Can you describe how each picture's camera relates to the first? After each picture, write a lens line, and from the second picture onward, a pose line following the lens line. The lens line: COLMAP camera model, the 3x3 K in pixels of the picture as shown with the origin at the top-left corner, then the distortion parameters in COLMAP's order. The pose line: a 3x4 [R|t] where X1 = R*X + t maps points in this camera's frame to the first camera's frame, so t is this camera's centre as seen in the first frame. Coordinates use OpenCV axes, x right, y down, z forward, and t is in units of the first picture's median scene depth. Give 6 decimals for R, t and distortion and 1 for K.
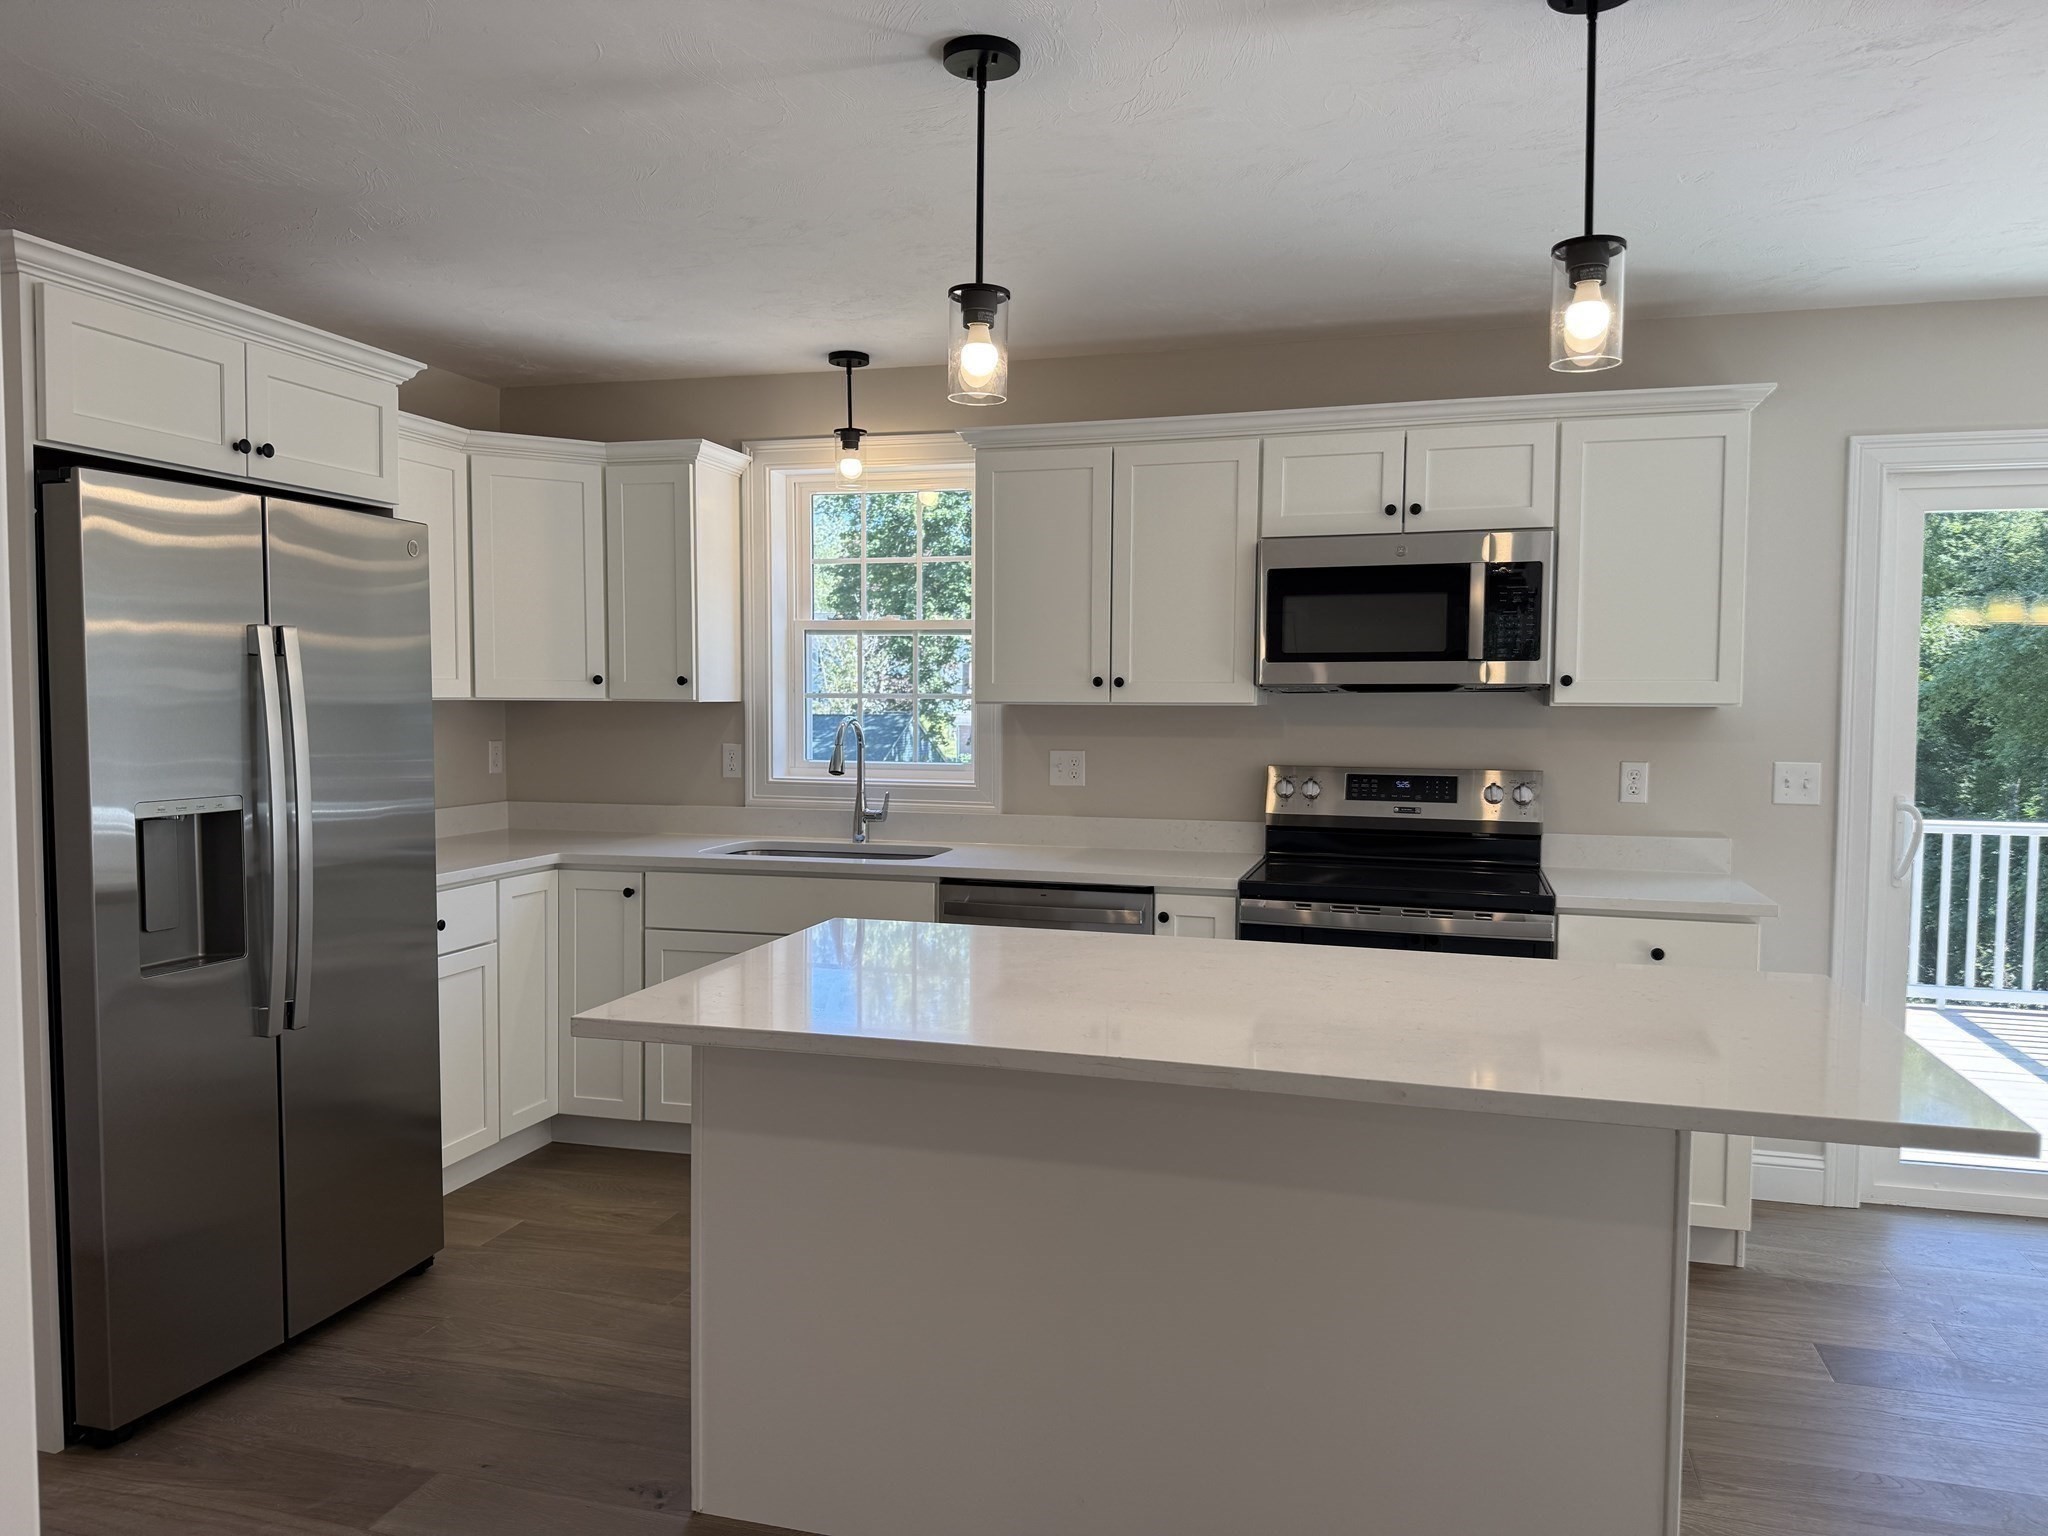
lens RADIAL K [[1444.7, 0, 1034.0], [0, 1444.7, 770.6], [0, 0, 1]] dist [0.094645, -0.094672]
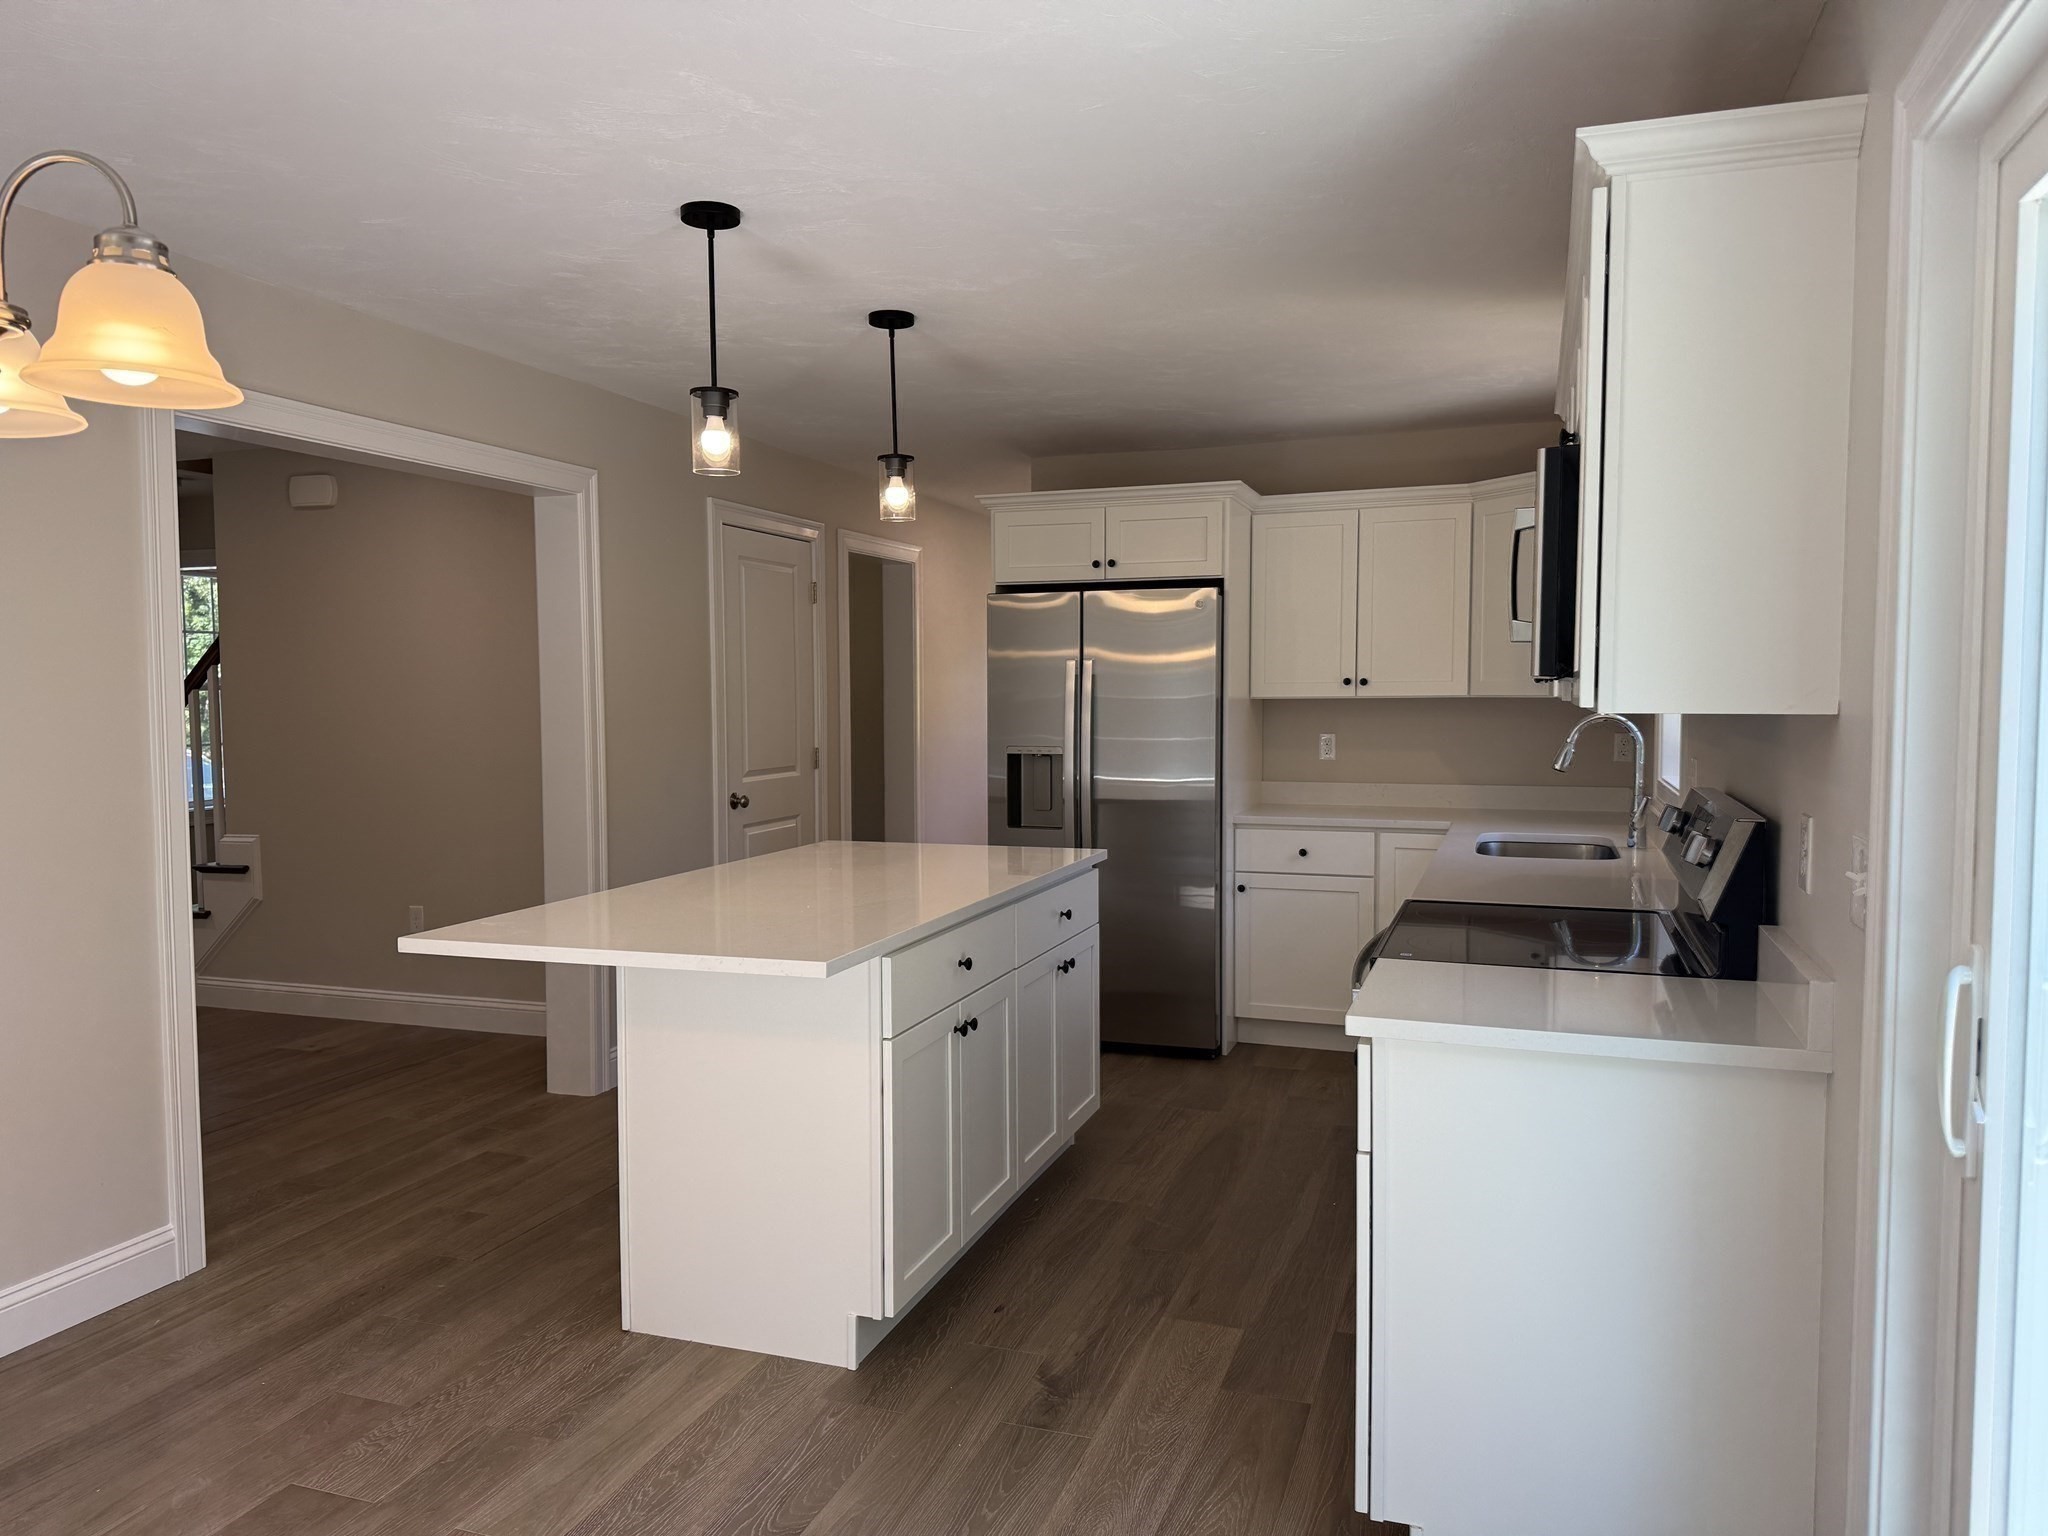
lens RADIAL K [[1465.9, 0, 1024.0], [0, 1465.9, 768.0], [0, 0, 1]] dist [0.062845, -0.081706]
pose [[-0.079058, 0.048973, -0.995666, 1.058812], [-0.048930, 0.997398, 0.052943, -0.041624], [0.995668, 0.052904, -0.076456, 0.829524]]
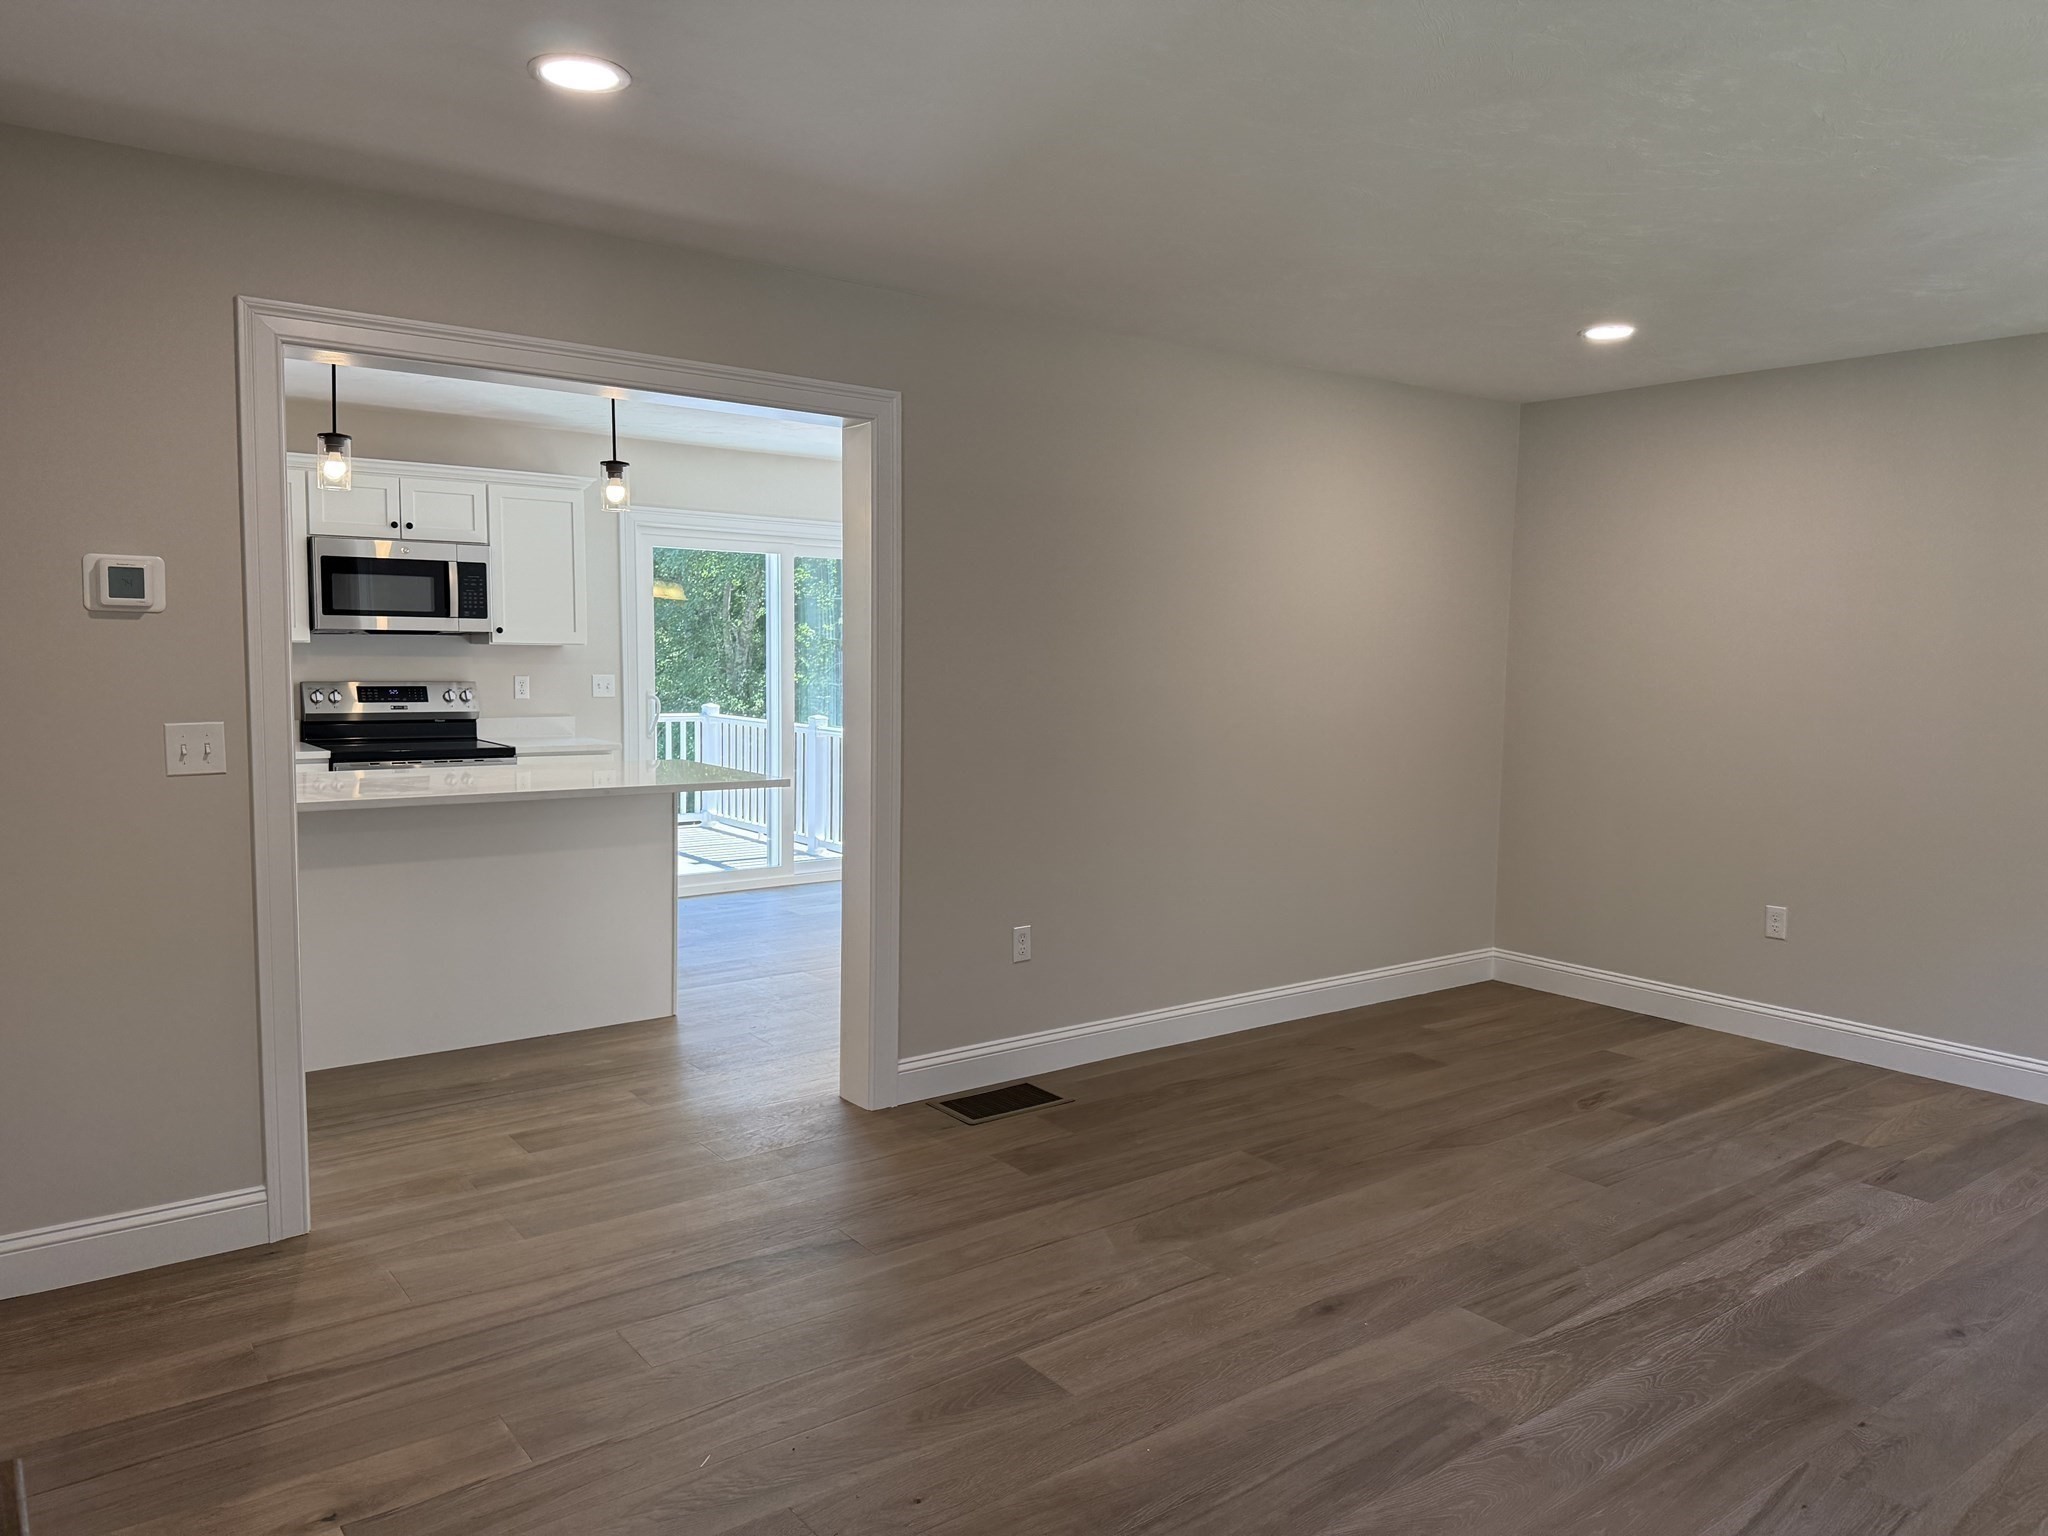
lens RADIAL K [[1444.7, 0, 1034.0], [0, 1444.7, 770.6], [0, 0, 1]] dist [0.094645, -0.094672]
pose [[0.604565, -0.068379, 0.793615, -0.620515], [0.028903, 0.997536, 0.063932, 0.013229], [-0.796031, -0.015713, 0.605051, -0.557895]]
